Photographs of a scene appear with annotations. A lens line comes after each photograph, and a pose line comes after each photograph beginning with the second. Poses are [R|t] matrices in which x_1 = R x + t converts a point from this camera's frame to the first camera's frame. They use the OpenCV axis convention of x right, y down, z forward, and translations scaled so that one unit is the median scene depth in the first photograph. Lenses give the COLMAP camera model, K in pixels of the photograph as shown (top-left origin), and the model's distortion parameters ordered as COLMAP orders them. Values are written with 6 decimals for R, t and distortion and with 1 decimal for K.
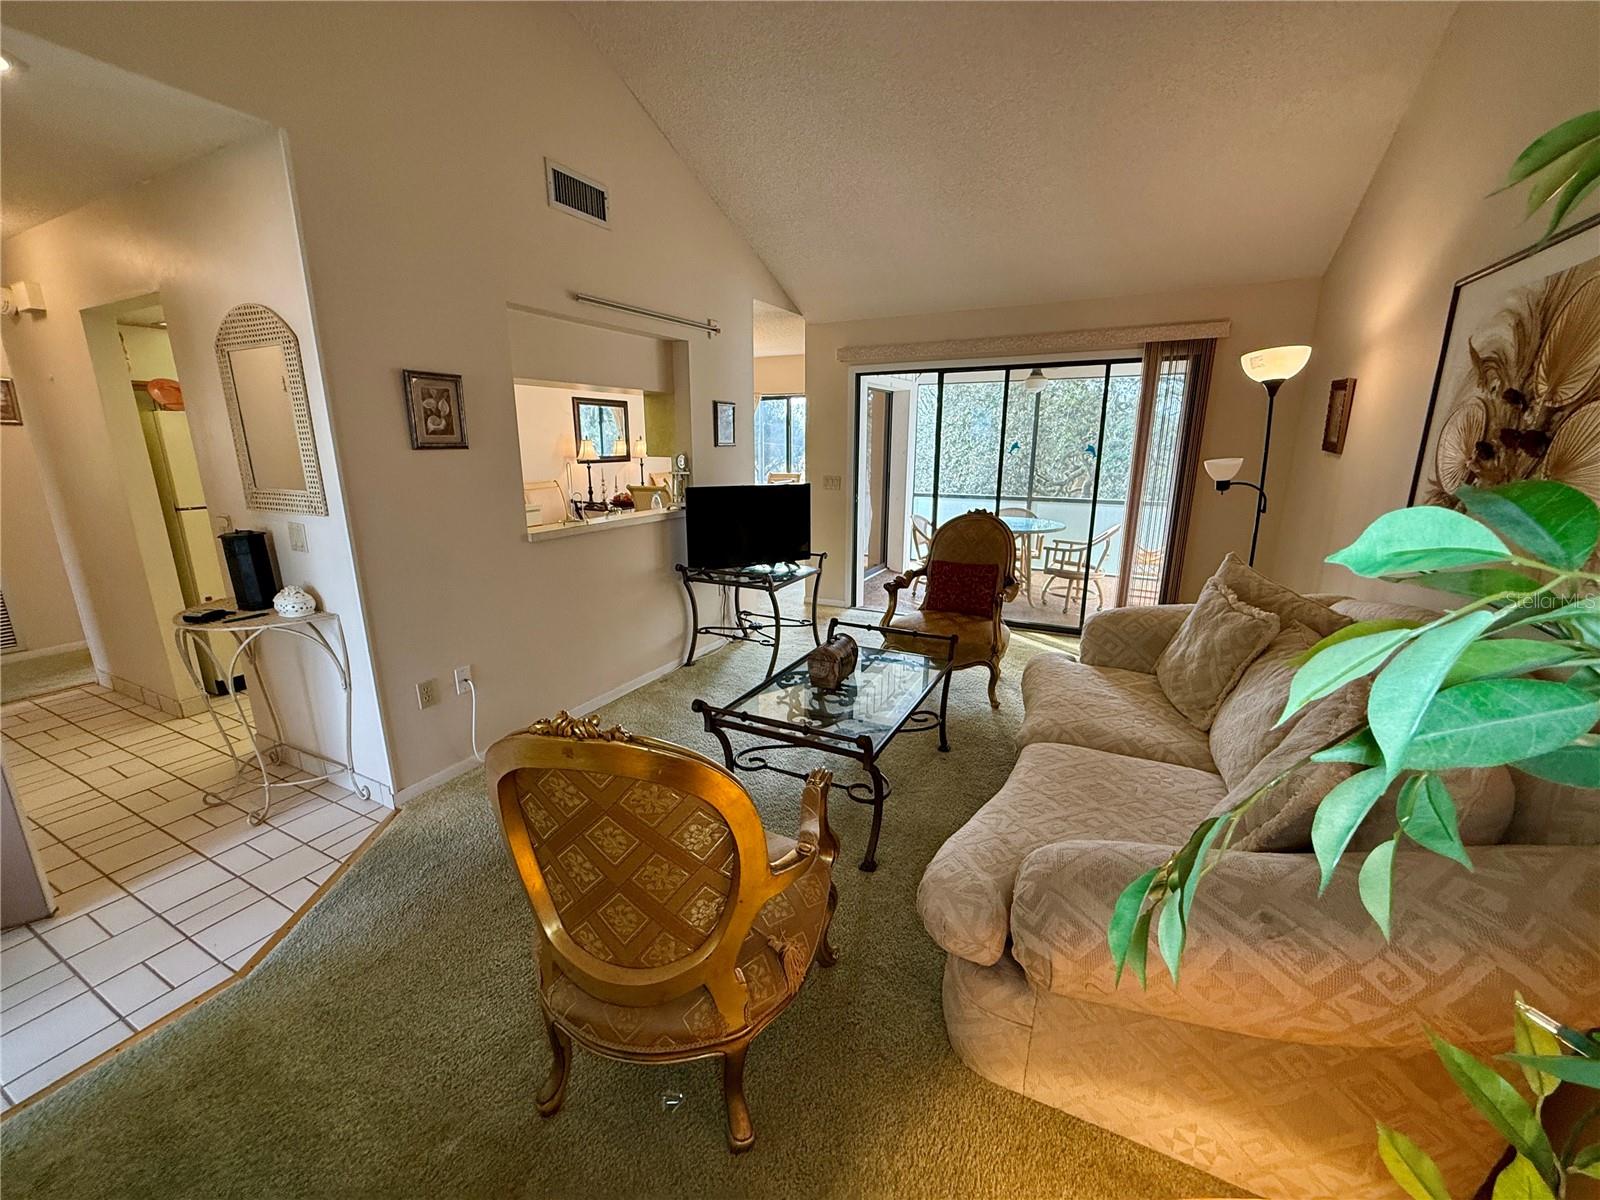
lens RADIAL K [[641.5, 0, 801.7], [0, 641.5, 596.3], [0, 0, 1]] dist [0.001859, 0.000002]
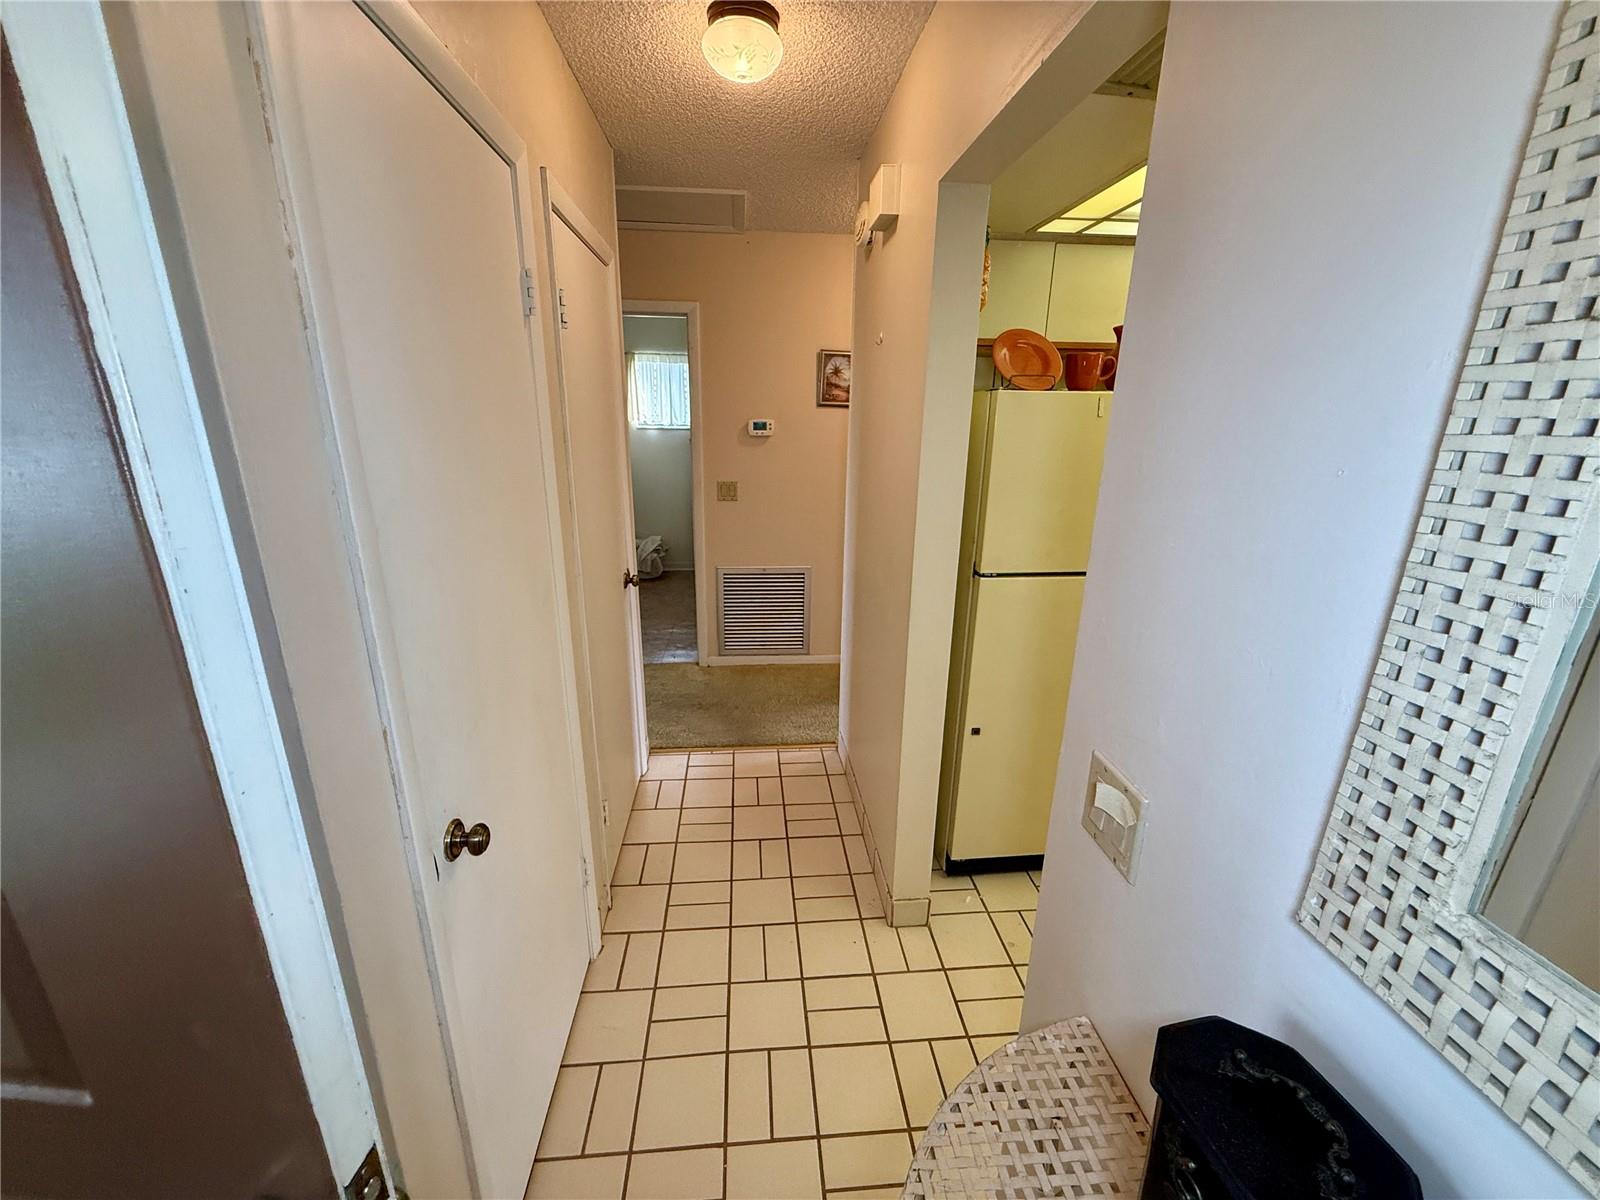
lens RADIAL K [[641.5, 0, 798.4], [0, 641.5, 596.2], [0, 0, 1]] dist [0.001859, 0.000002]
pose [[0.533458, 0.249615, -0.808155, -0.612869], [-0.213764, 0.964233, 0.156718, -0.170365], [0.818369, 0.089152, 0.567736, 0.574313]]
